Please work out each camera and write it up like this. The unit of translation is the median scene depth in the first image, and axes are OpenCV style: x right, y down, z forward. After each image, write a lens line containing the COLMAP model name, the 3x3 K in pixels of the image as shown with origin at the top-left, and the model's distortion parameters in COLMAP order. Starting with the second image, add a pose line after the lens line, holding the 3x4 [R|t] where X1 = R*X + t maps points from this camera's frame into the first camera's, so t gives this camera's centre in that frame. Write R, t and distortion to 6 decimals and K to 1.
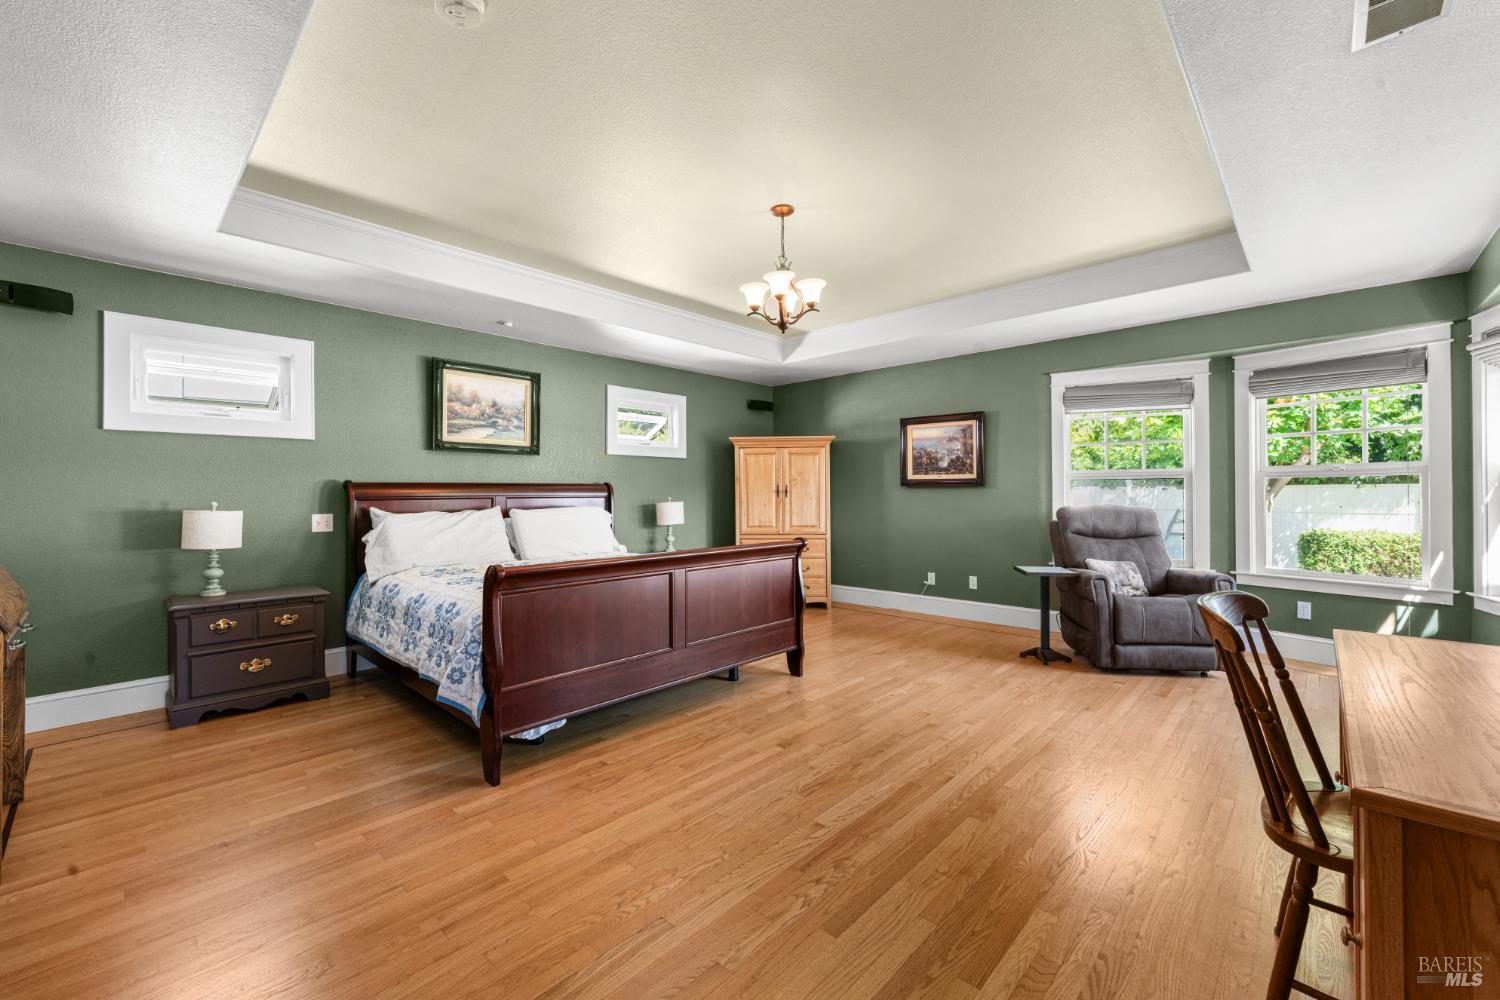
lens RADIAL K [[608.4, 0, 740.9], [0, 608.4, 494.2], [0, 0, 1]] dist [-0.002660, -0.000485]
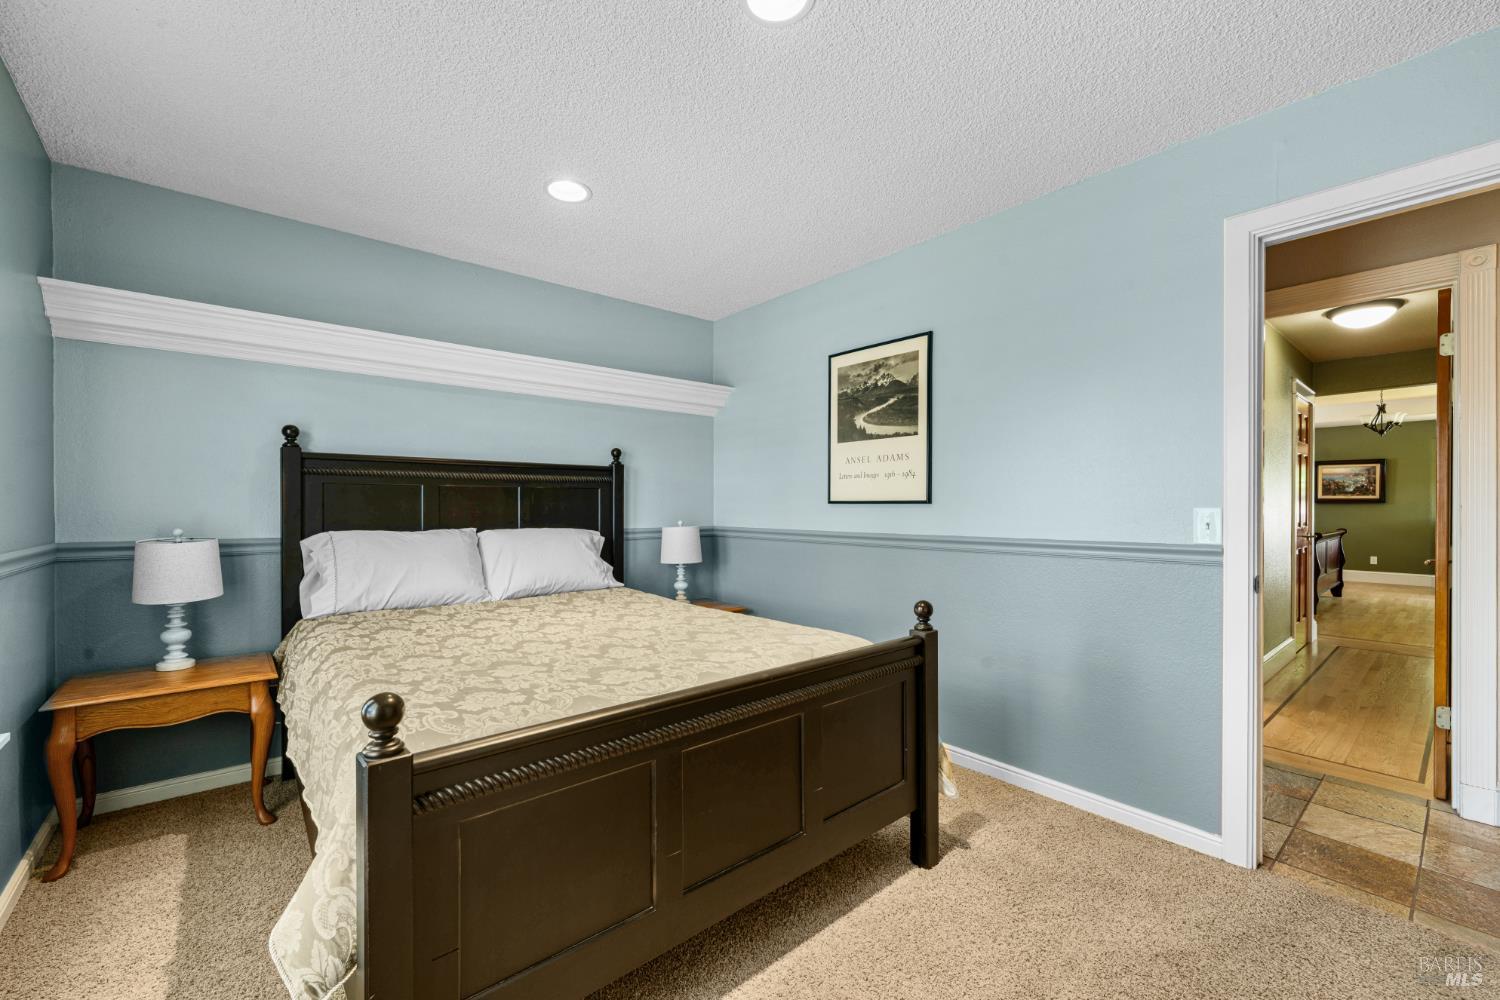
lens RADIAL K [[608.4, 0, 742.1], [0, 608.4, 511.6], [0, 0, 1]] dist [-0.002660, -0.000485]
pose [[0.992639, 0.008344, -0.120819, -1.340025], [-0.007937, 0.999961, 0.003847, 0.021512], [0.120847, -0.002860, 0.992667, -1.018435]]
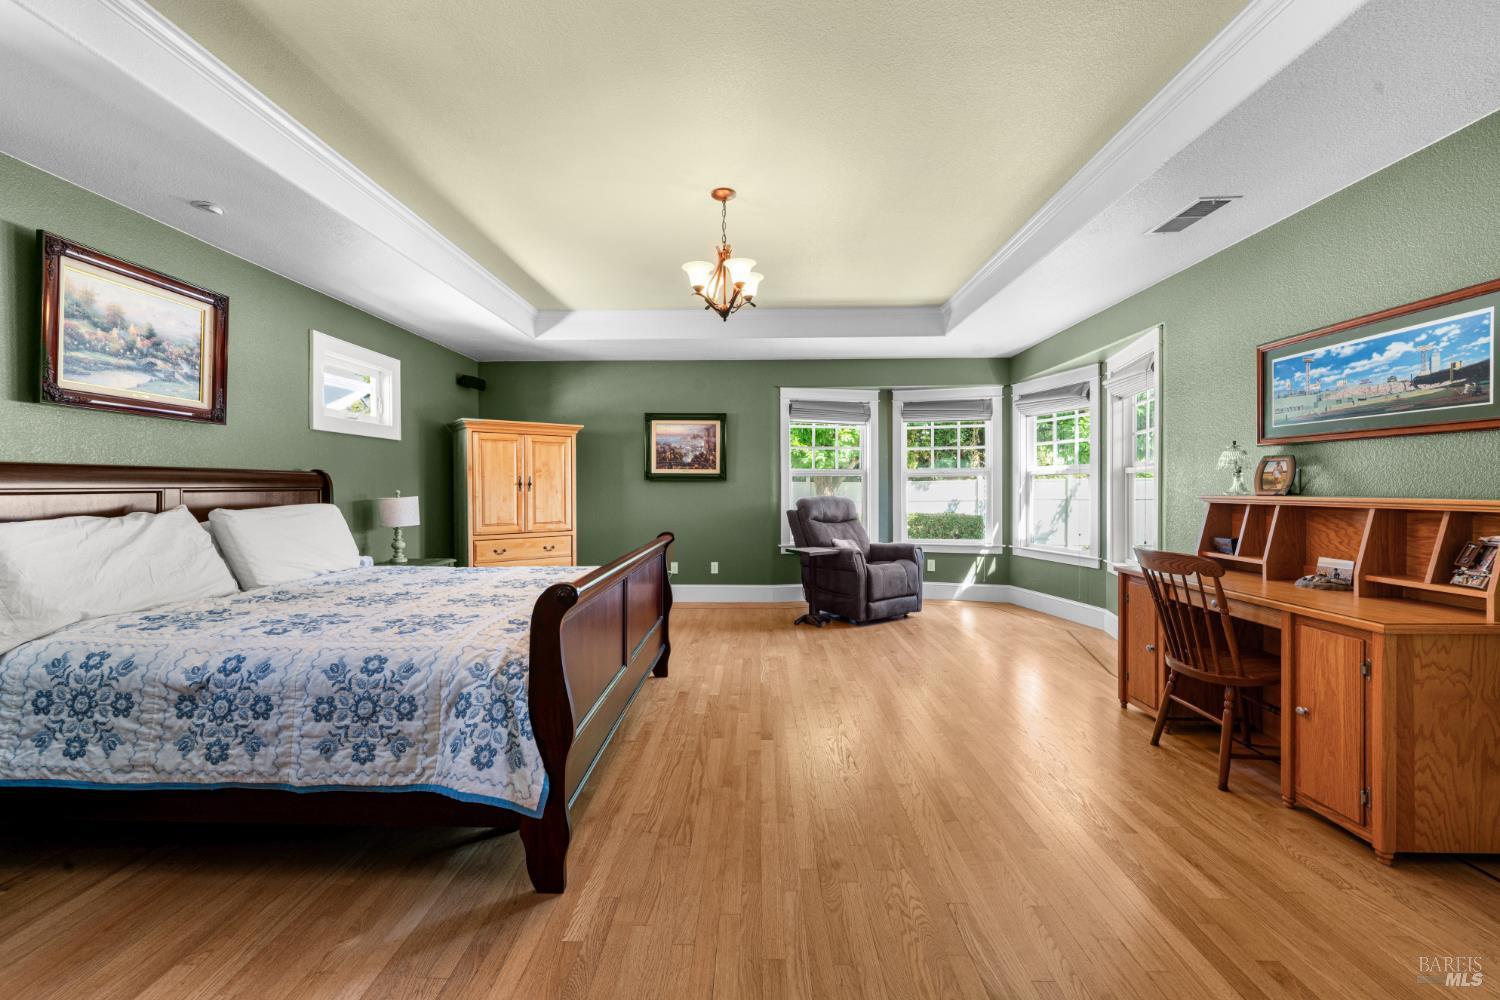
lens RADIAL K [[608.4, 0, 746.1], [0, 608.4, 492.0], [0, 0, 1]] dist [-0.002660, -0.000485]
pose [[0.741487, -0.001918, 0.670965, -0.368865], [-0.001459, 0.999989, 0.004471, 0.003209], [-0.670966, -0.004294, 0.741476, 0.166853]]
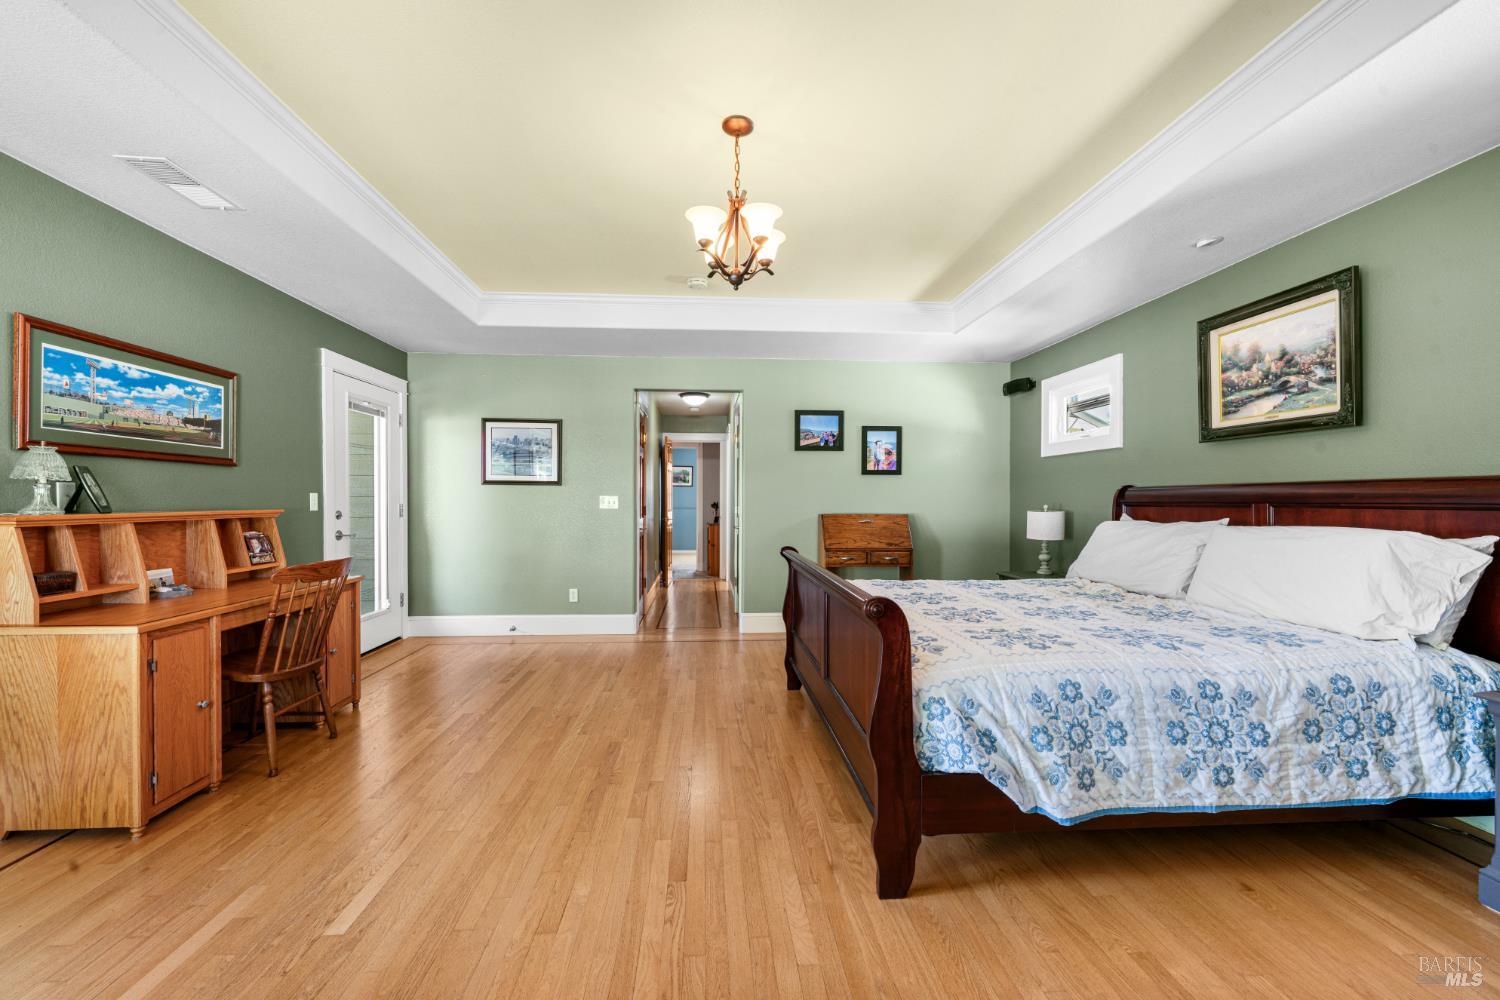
lens RADIAL K [[608.4, 0, 744.0], [0, 608.4, 496.6], [0, 0, 1]] dist [-0.002660, -0.000485]
pose [[-0.681899, 0.000566, -0.731446, 0.411716], [0.001158, 0.999999, -0.000306, -0.004432], [0.731446, -0.001055, -0.681899, 1.011298]]
